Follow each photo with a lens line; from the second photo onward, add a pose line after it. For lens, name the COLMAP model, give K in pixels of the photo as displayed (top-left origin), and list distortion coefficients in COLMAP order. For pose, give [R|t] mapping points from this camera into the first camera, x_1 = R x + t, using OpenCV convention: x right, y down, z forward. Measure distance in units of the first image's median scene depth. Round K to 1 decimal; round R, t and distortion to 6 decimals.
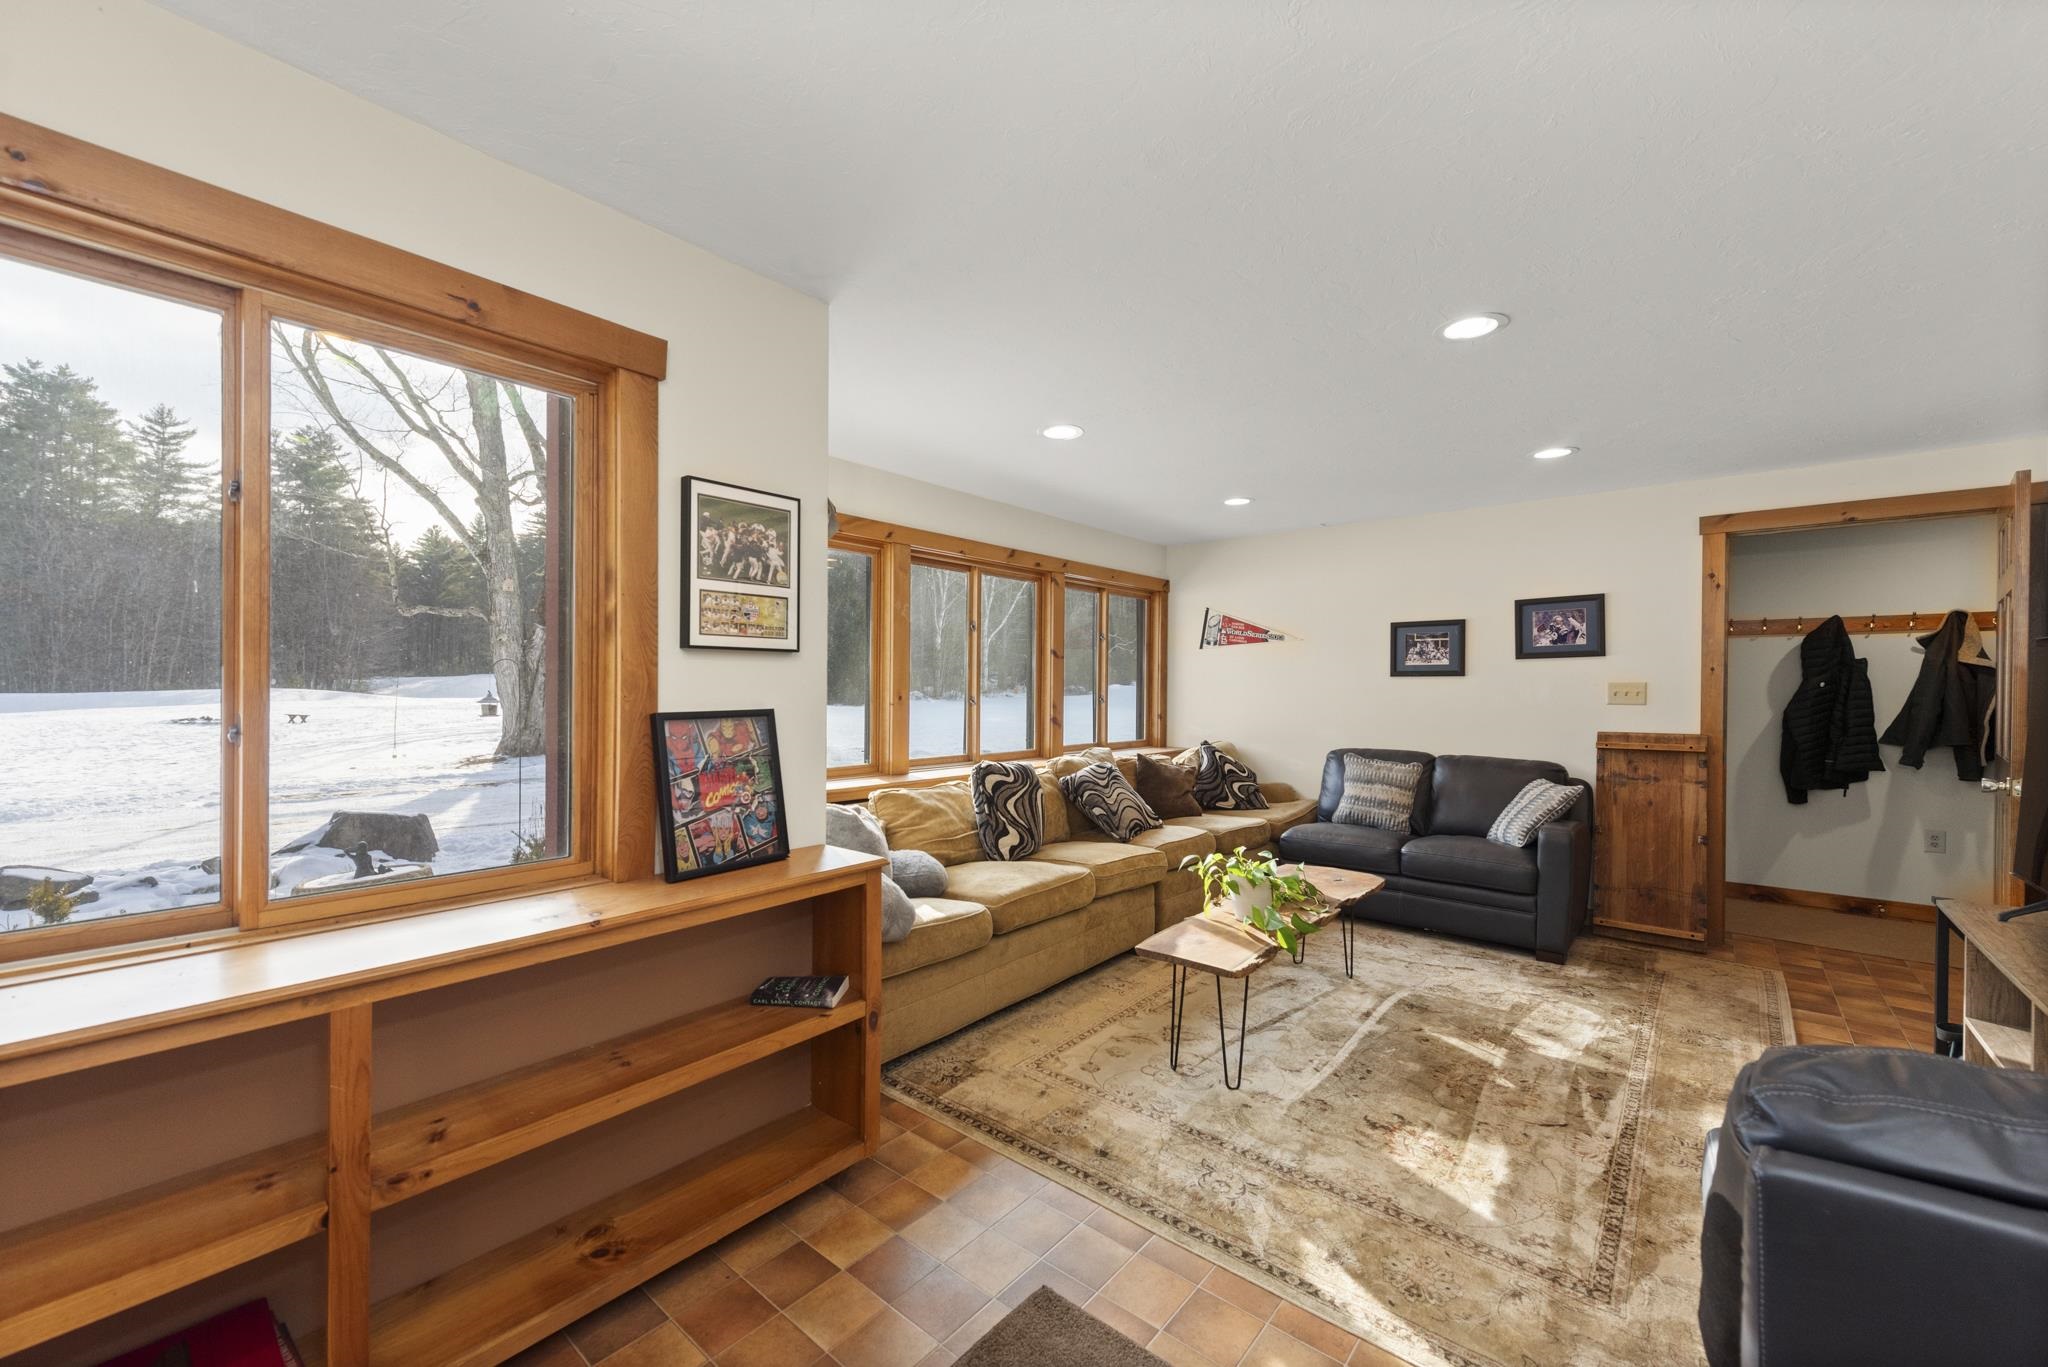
lens RADIAL K [[811.4, 0, 1022.9], [0, 811.4, 691.7], [0, 0, 1]] dist [0.010417, -0.002848]
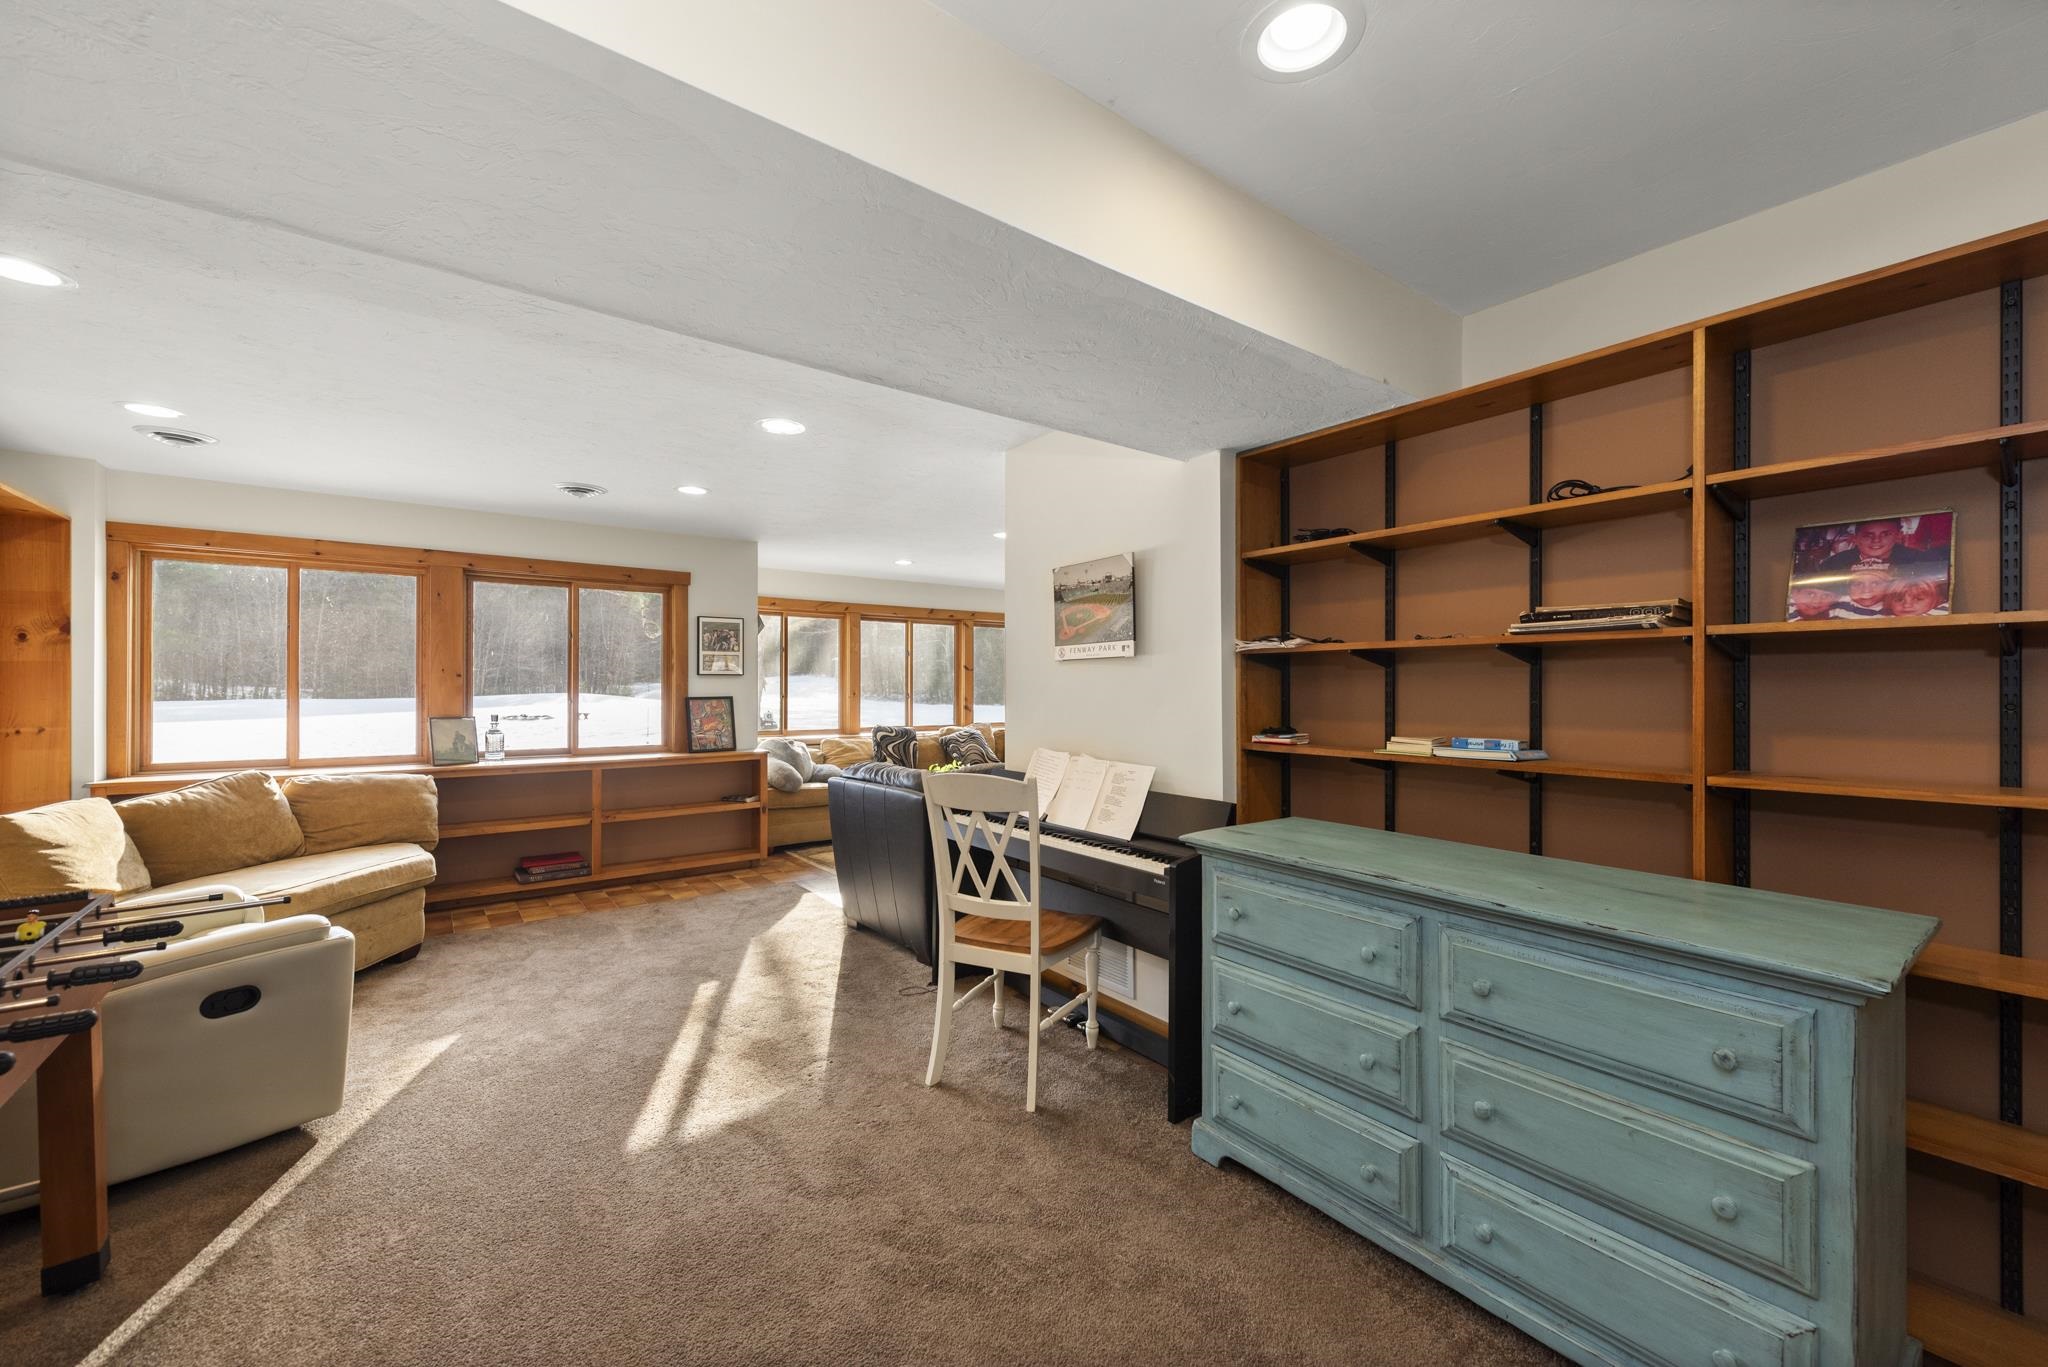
lens RADIAL K [[811.4, 0, 1032.3], [0, 811.4, 688.9], [0, 0, 1]] dist [0.010417, -0.002848]
pose [[0.975666, -0.006712, -0.219160, 0.689471], [0.005574, 0.999968, -0.005813, 0.009779], [0.219192, 0.004450, 0.975672, -0.782440]]
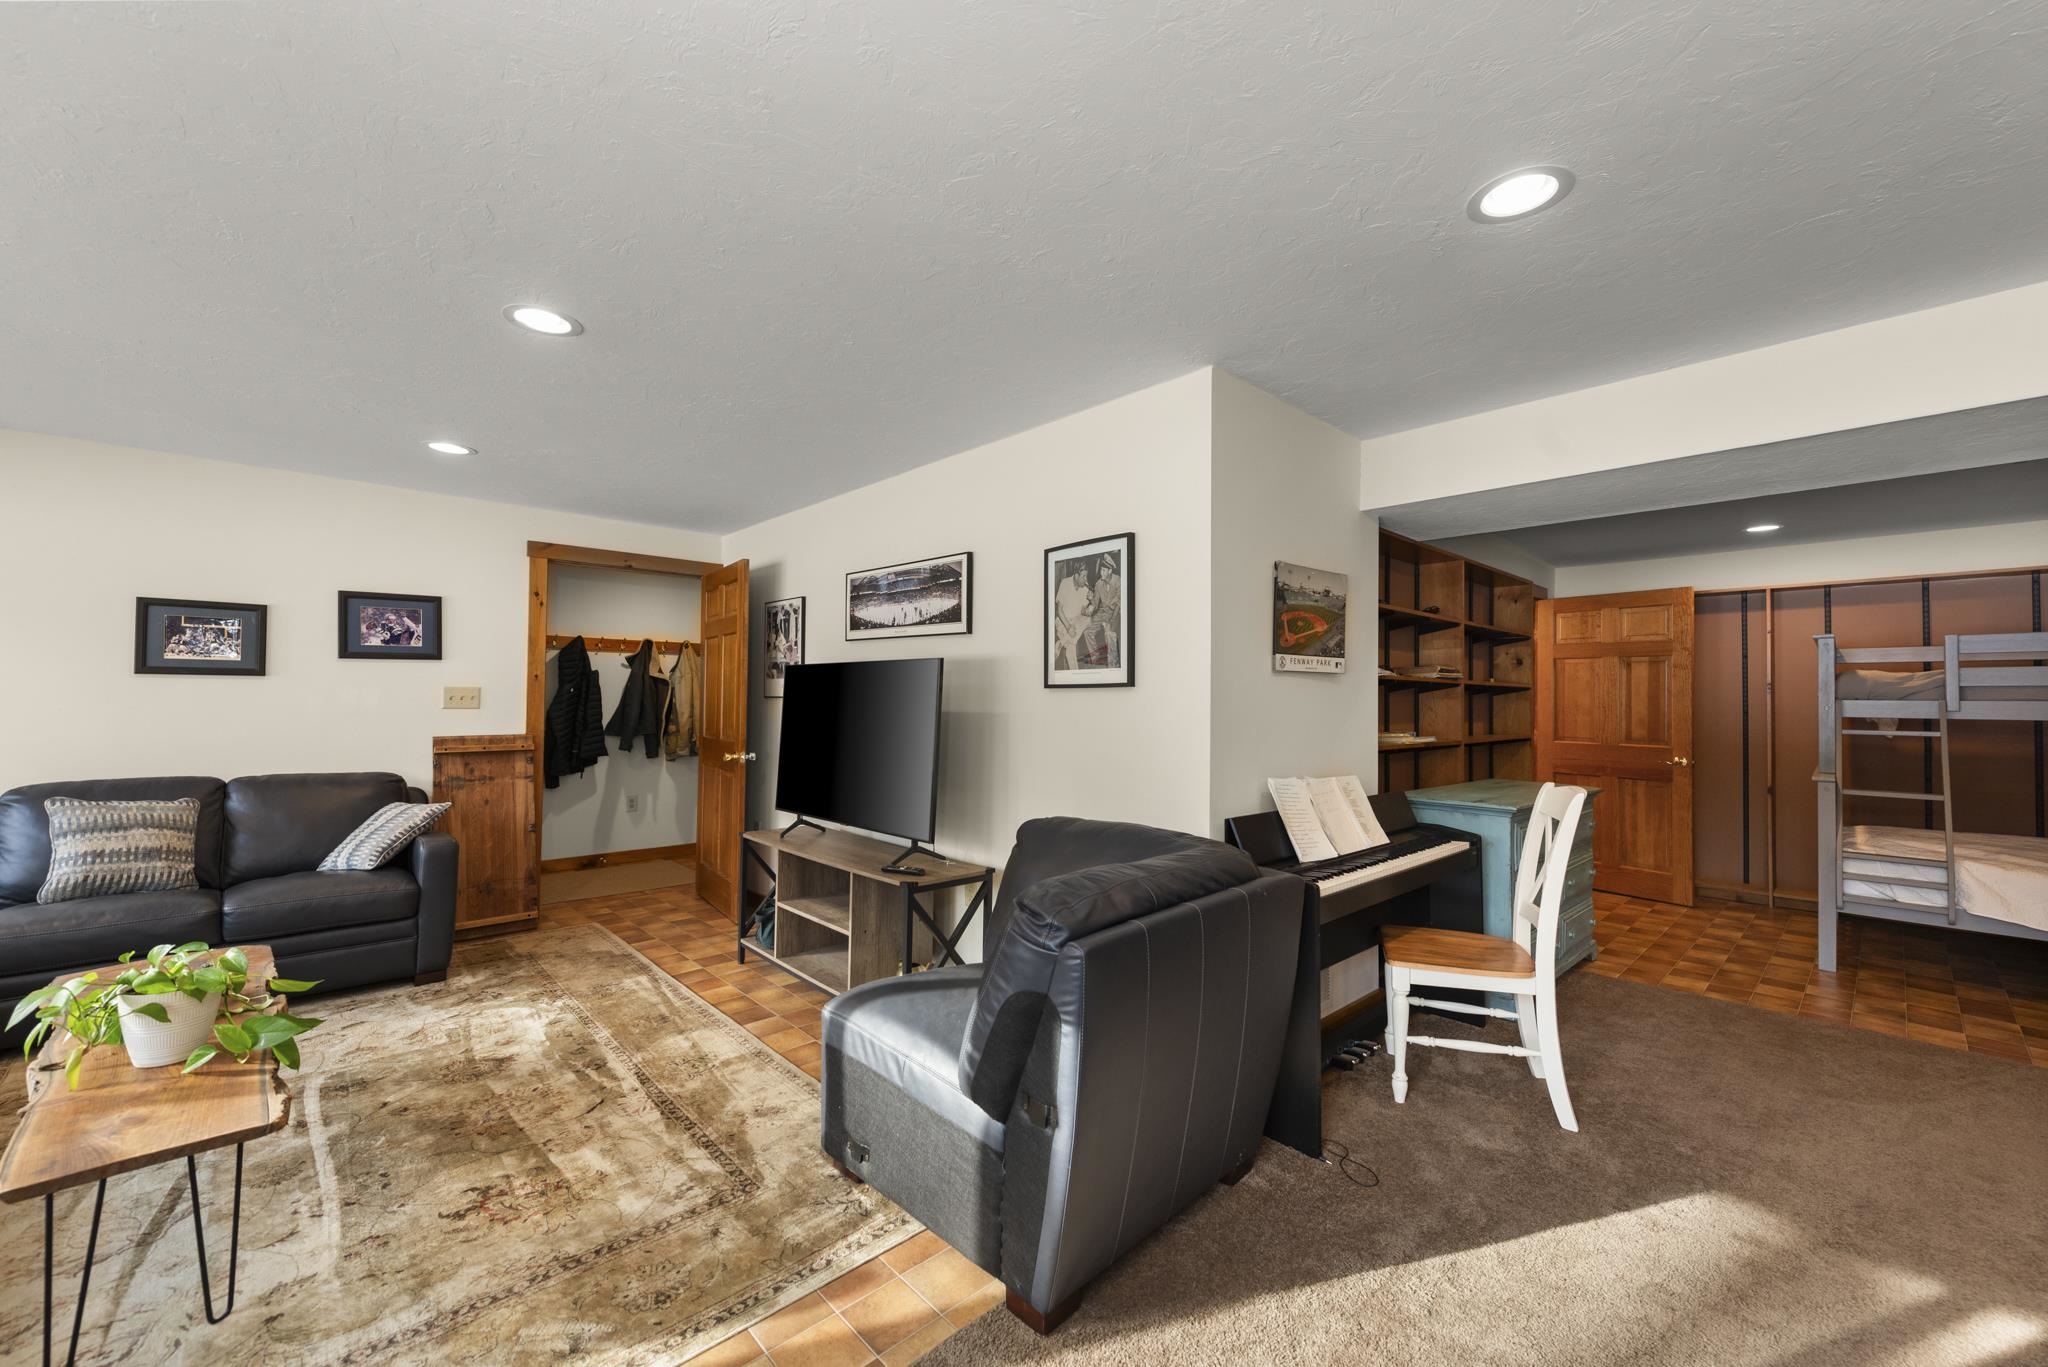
lens RADIAL K [[811.4, 0, 1031.3], [0, 811.4, 689.7], [0, 0, 1]] dist [0.010417, -0.002848]
pose [[0.104754, 0.008155, 0.994465, -0.221469], [-0.002541, 0.999965, -0.007933, -0.001777], [-0.994495, -0.001696, 0.104771, 0.208854]]
